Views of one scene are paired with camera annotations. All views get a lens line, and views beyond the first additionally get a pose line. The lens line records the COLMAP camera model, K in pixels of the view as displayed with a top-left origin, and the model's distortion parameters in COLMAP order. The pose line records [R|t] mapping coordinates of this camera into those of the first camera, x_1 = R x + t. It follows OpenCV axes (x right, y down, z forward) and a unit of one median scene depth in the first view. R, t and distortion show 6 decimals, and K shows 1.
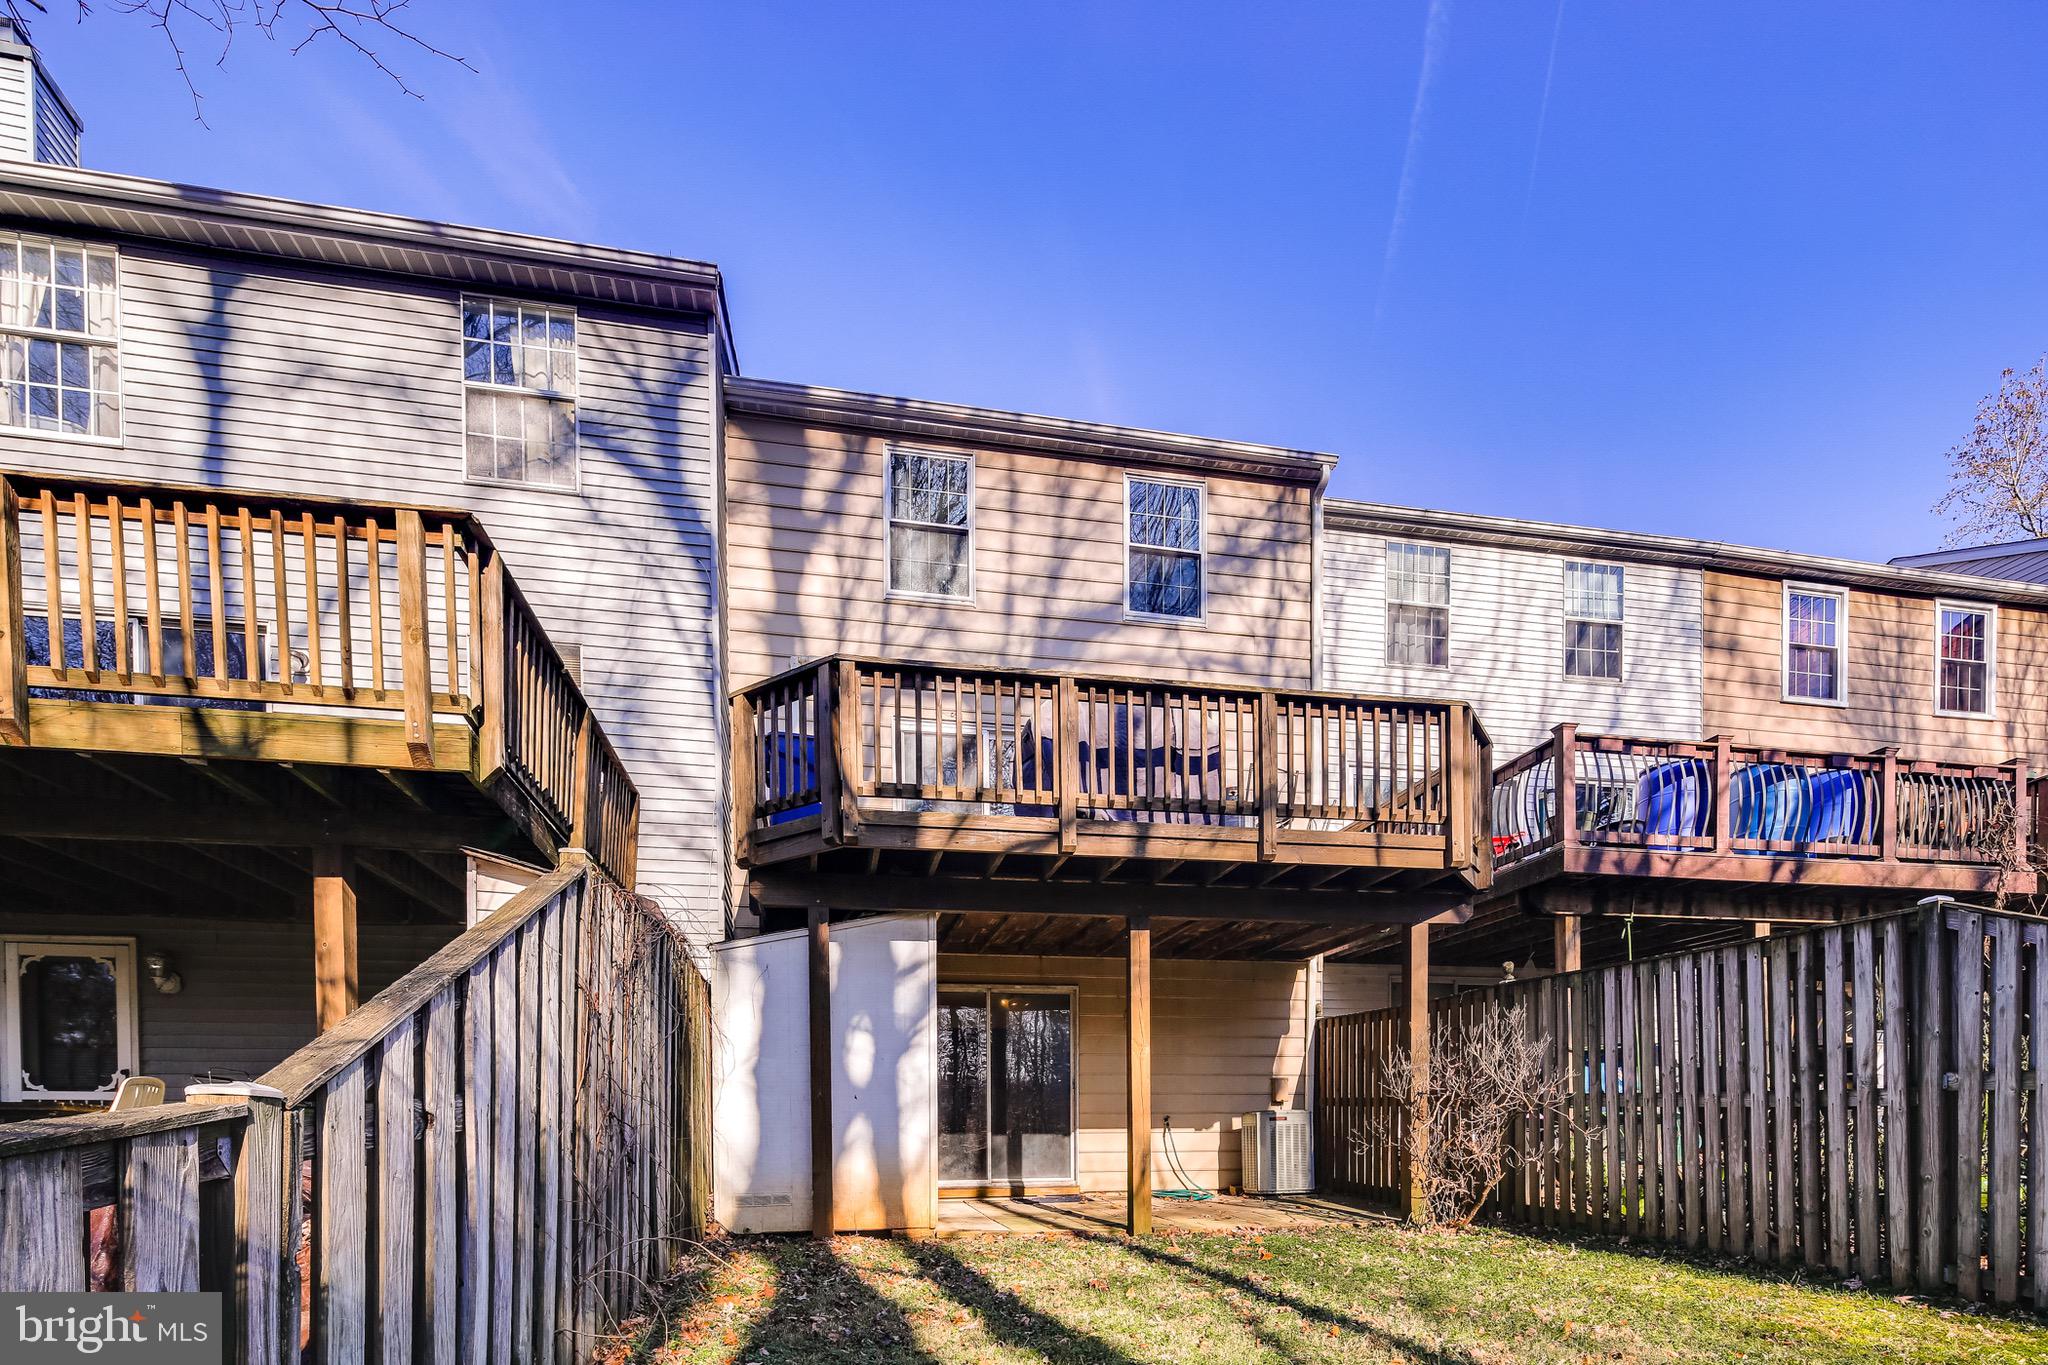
lens RADIAL K [[932.4, 0, 754.8], [0, 932.4, 842.2], [0, 0, 1]] dist [-0.020776, 0.008749]
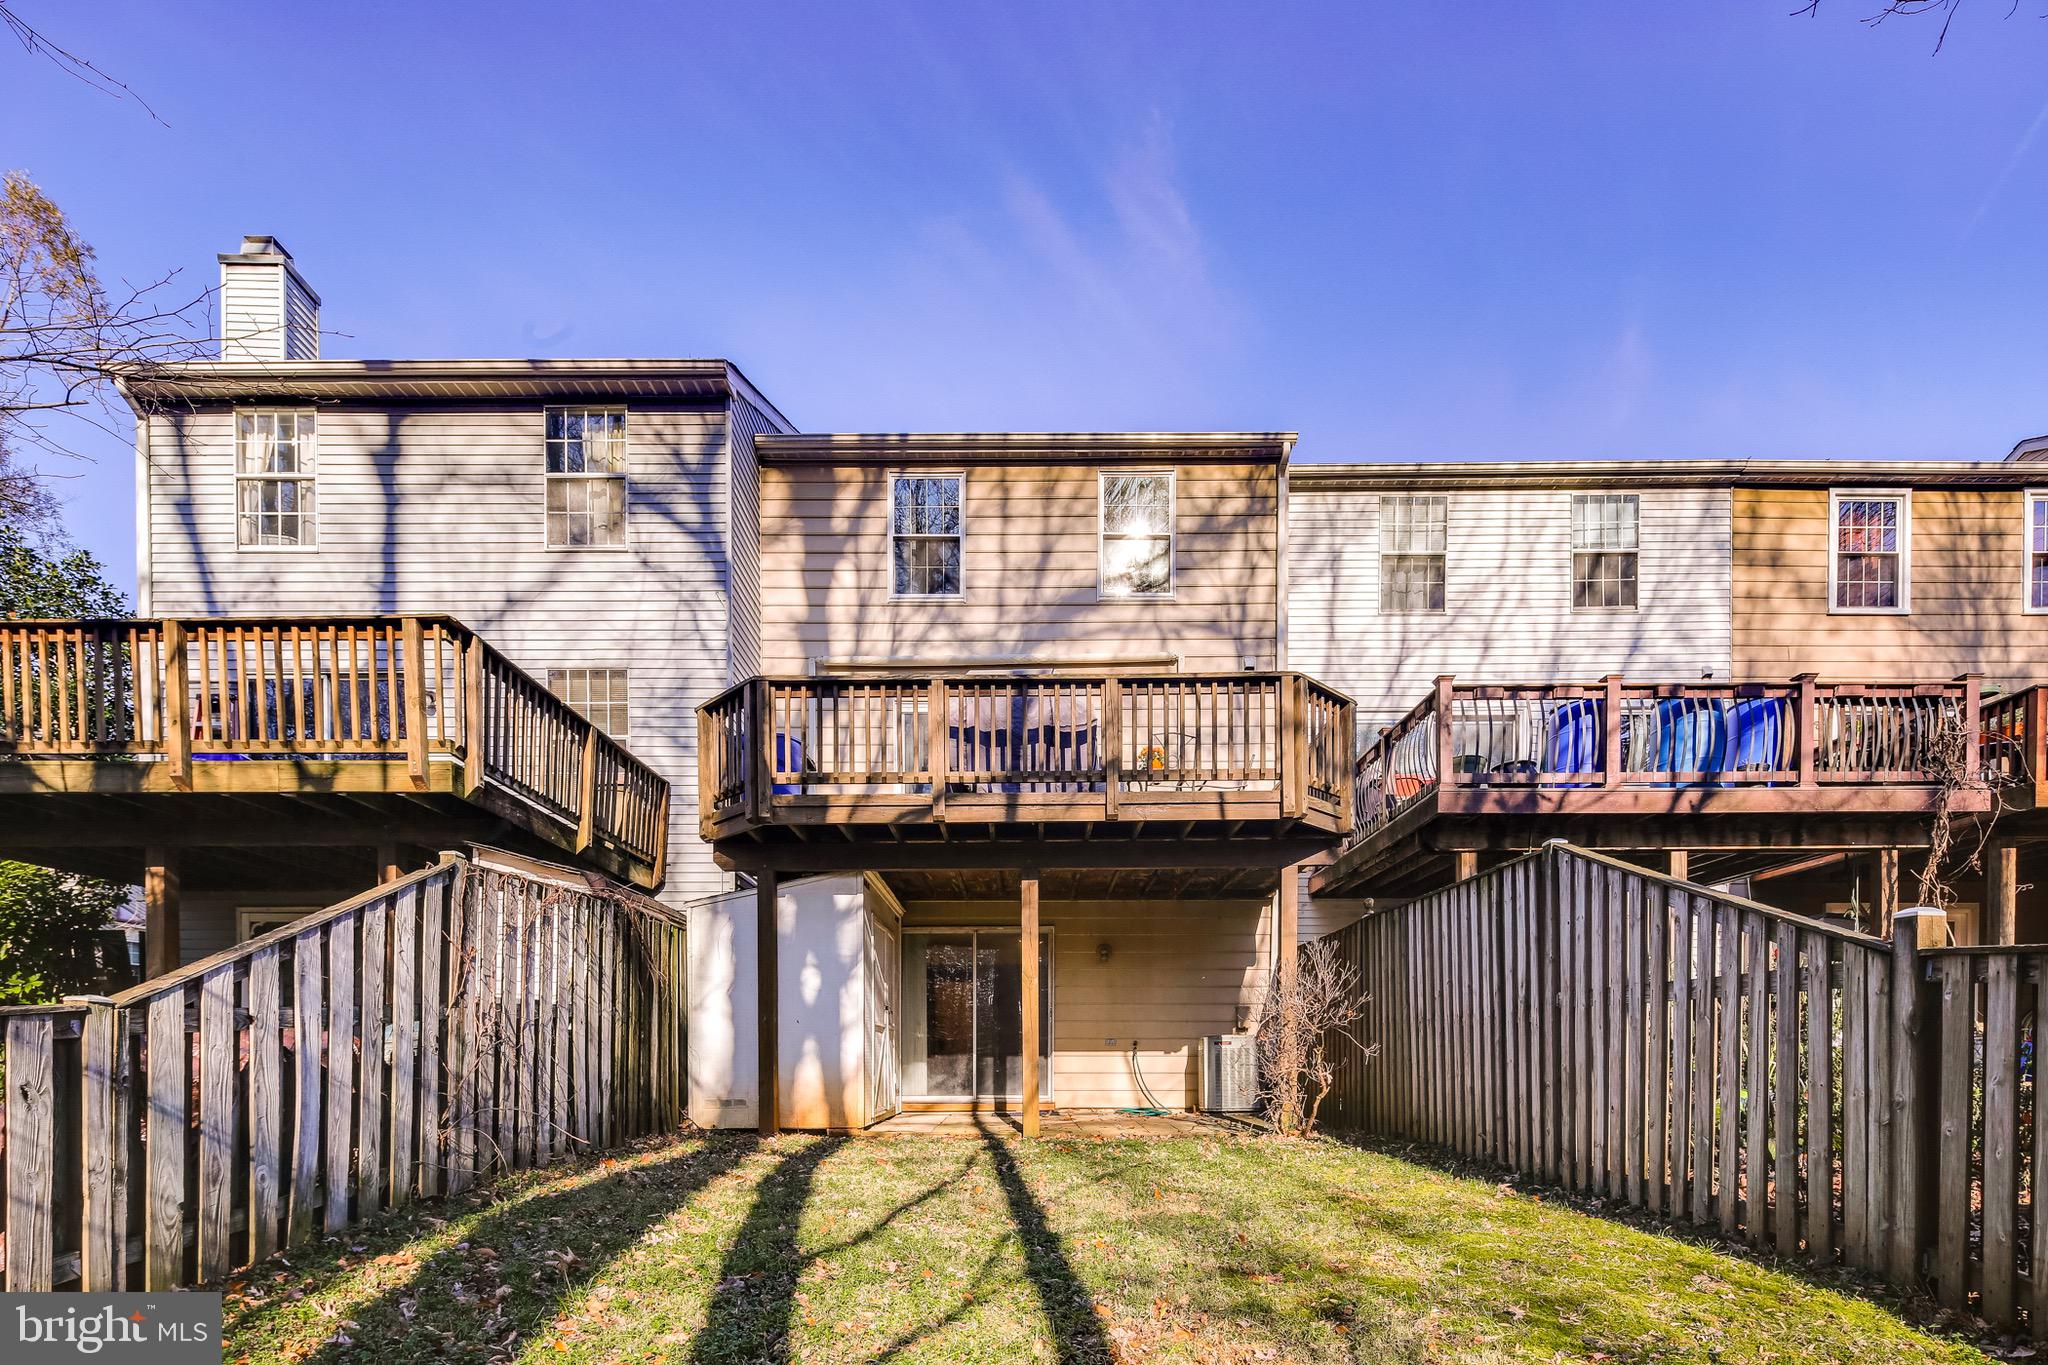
lens RADIAL K [[1005.0, 0, 1017.4], [0, 1005.0, 715.8], [0, 0, 1]] dist [-0.001214, -0.000950]
pose [[0.979579, -0.061966, -0.191270, 0.564680], [0.052843, 0.997225, -0.052442, -0.042657], [0.193989, 0.041264, 0.980136, -0.243391]]
